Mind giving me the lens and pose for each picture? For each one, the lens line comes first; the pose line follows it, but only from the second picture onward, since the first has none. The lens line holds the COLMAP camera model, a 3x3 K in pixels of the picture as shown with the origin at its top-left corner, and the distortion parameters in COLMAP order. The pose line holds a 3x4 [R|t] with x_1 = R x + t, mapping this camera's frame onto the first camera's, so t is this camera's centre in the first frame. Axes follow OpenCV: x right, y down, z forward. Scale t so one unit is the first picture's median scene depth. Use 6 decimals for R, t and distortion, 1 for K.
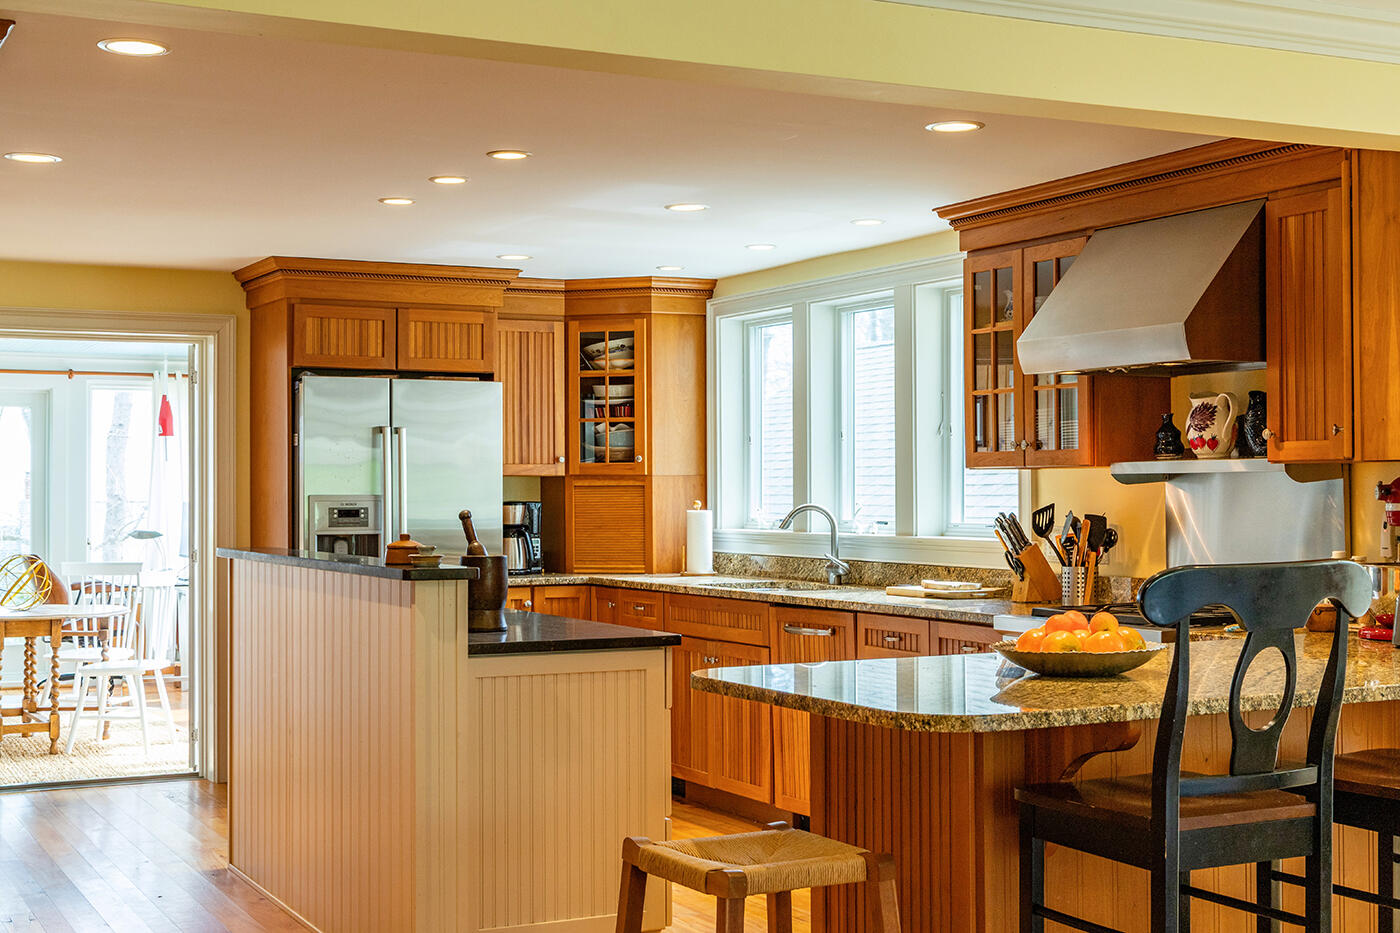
lens RADIAL K [[1513.9, 0, 700.0], [0, 1513.9, 466.5], [0, 0, 1]] dist [-0.020828, 0.010258]
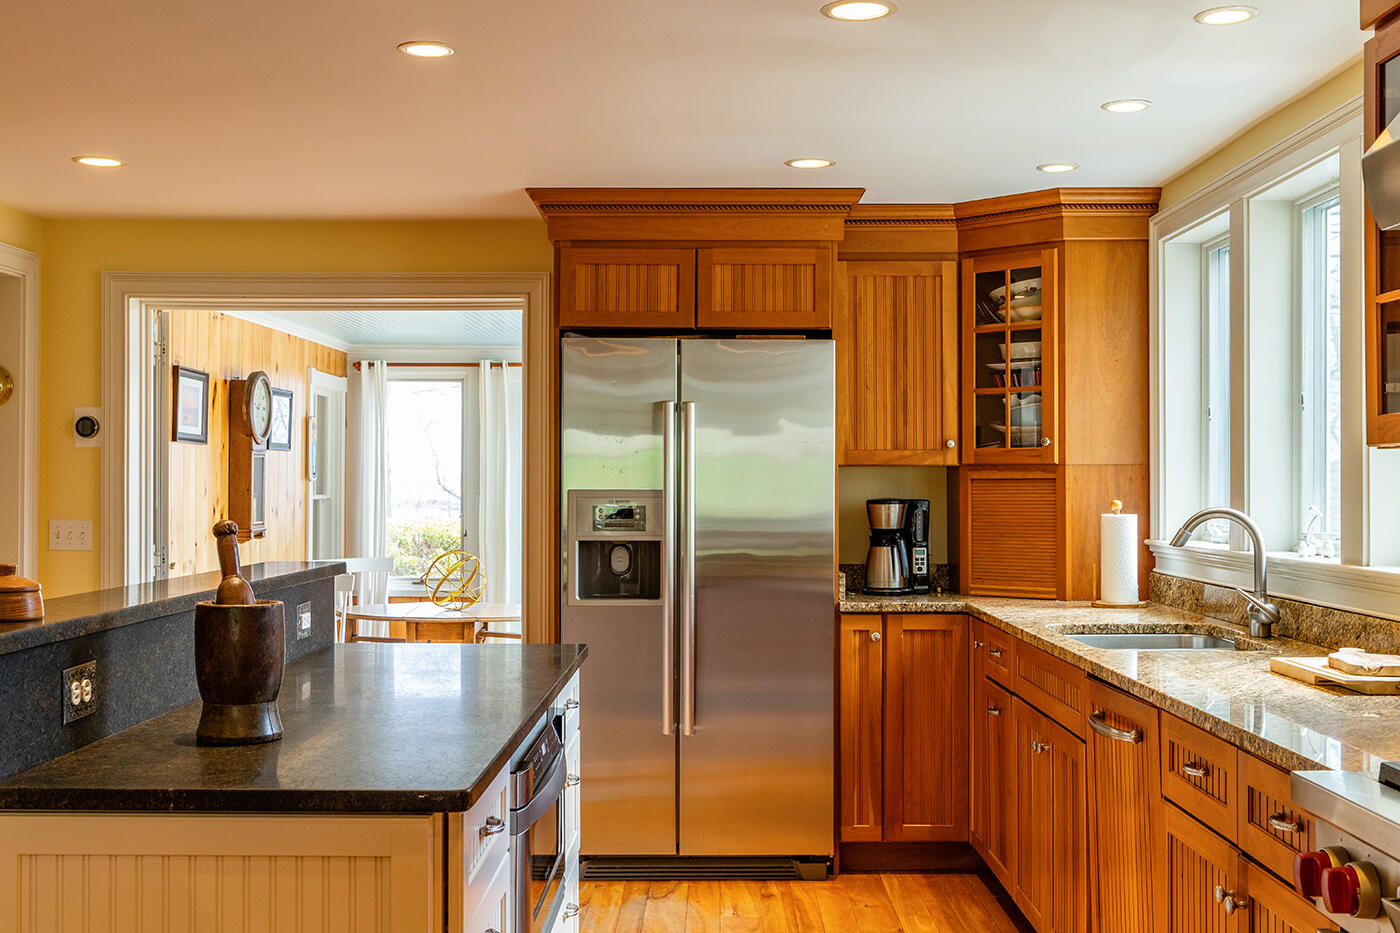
lens RADIAL K [[1513.9, 0, 700.0], [0, 1513.9, 466.5], [0, 0, 1]] dist [-0.020828, 0.010258]
pose [[0.905850, -0.001241, -0.423596, 0.118301], [0.003072, 0.999989, 0.003640, 0.003692], [0.423587, -0.004599, 0.905844, 0.277331]]
